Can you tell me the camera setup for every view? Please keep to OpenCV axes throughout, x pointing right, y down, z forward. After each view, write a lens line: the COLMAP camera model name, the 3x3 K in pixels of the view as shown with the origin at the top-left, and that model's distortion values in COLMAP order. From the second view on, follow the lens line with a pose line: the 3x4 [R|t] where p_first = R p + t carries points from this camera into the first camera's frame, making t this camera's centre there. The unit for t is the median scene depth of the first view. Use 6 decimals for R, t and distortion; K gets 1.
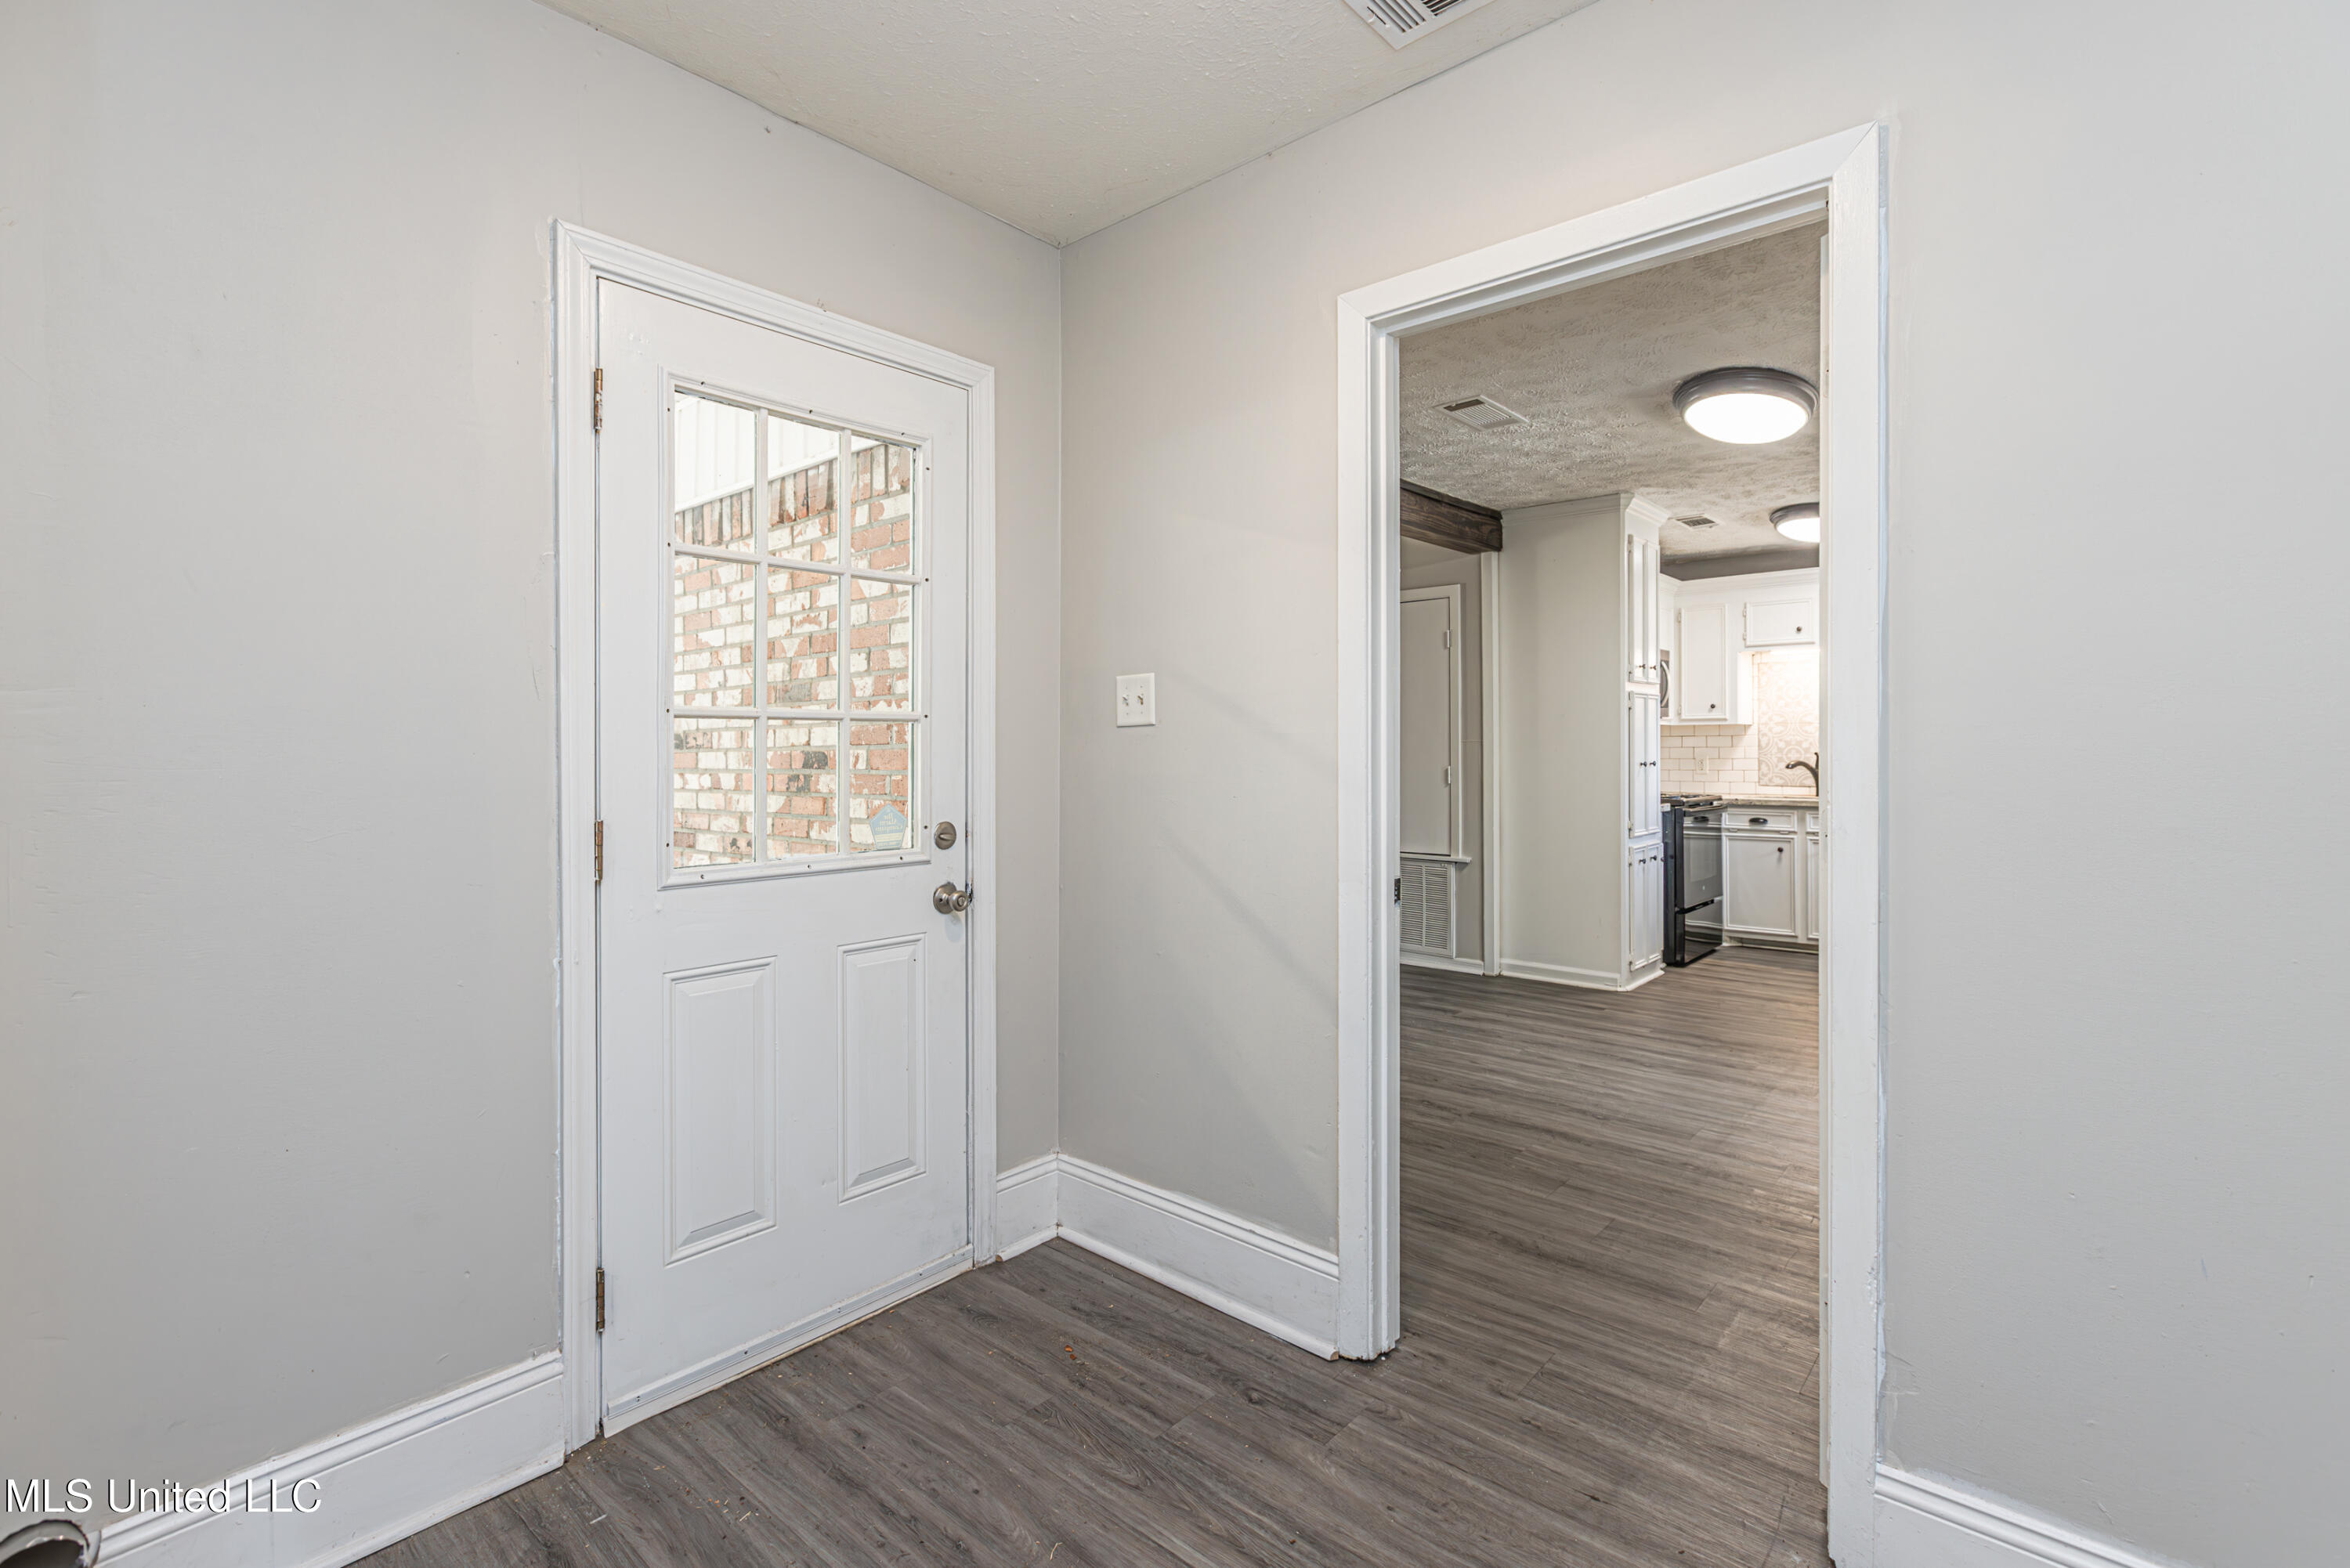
lens RADIAL K [[1068.5, 0, 1162.7], [0, 1068.5, 752.5], [0, 0, 1]] dist [0.002014, -0.001060]
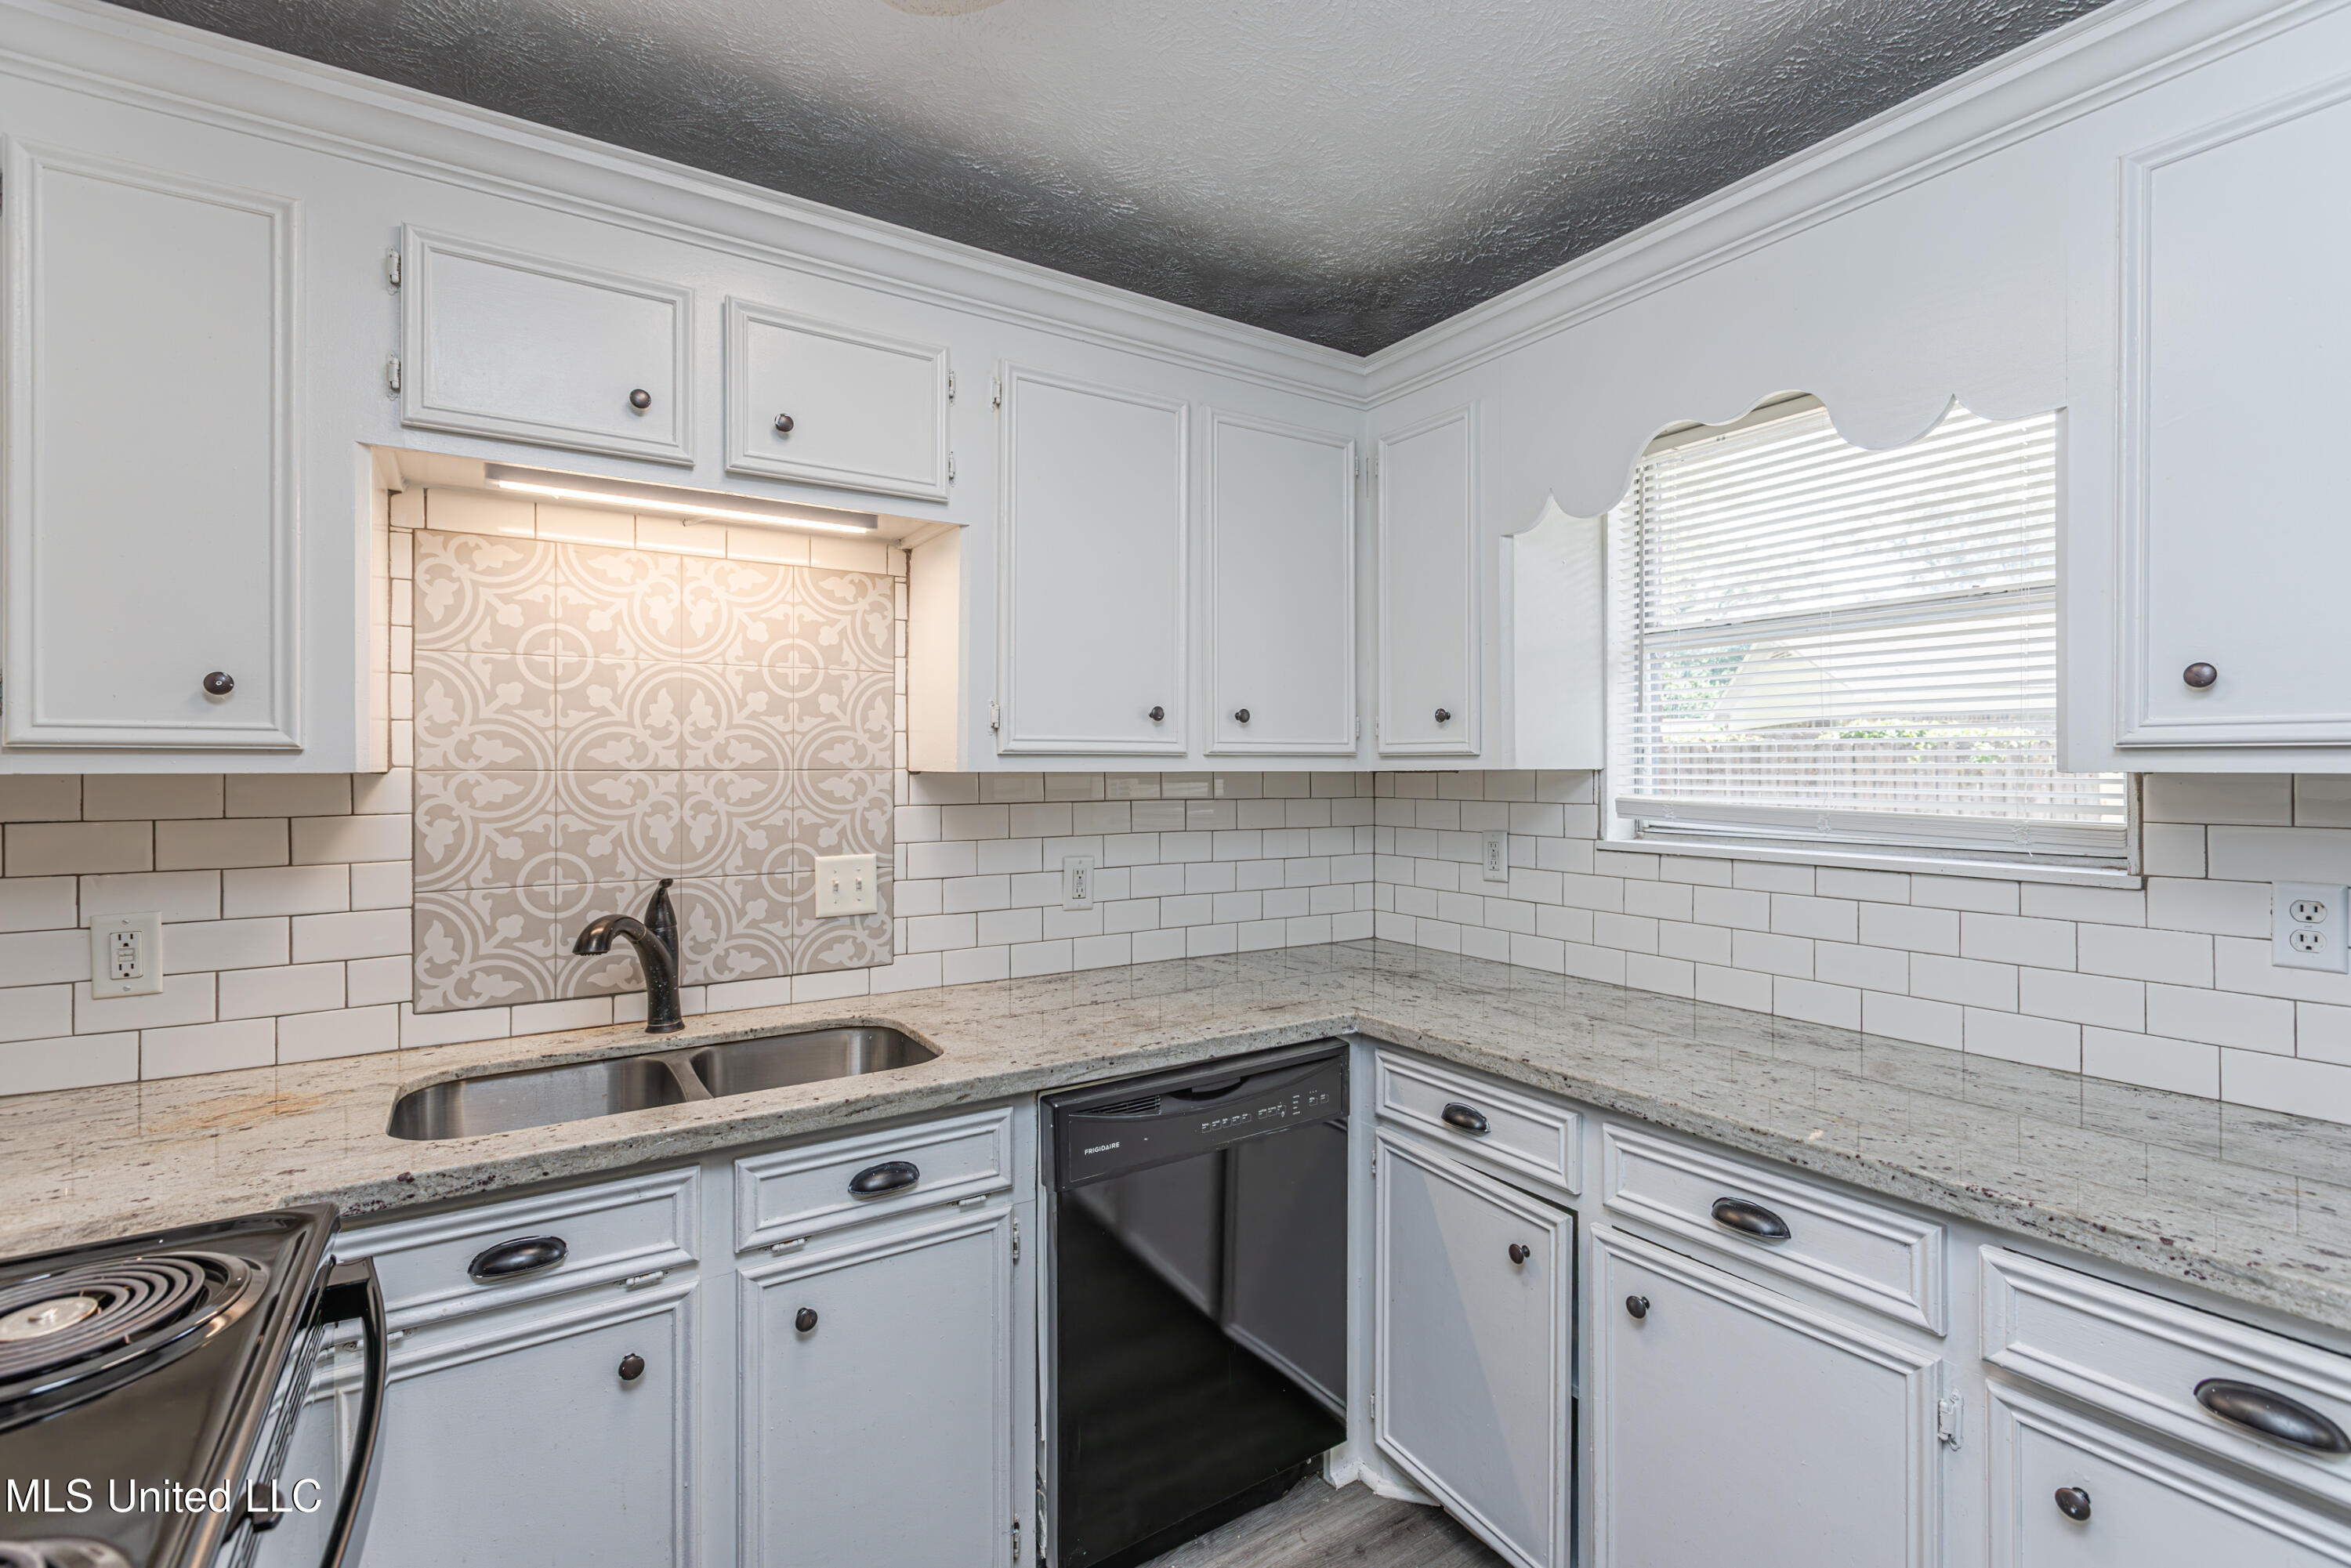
lens RADIAL K [[1069.0, 0, 1190.5], [0, 1069.0, 761.9], [0, 0, 1]] dist [0.002014, -0.001060]
pose [[0.263467, 0.007534, 0.964639, 0.398773], [0.003317, 0.999957, -0.008716, -0.028316], [-0.964663, 0.005496, 0.263430, 0.834066]]
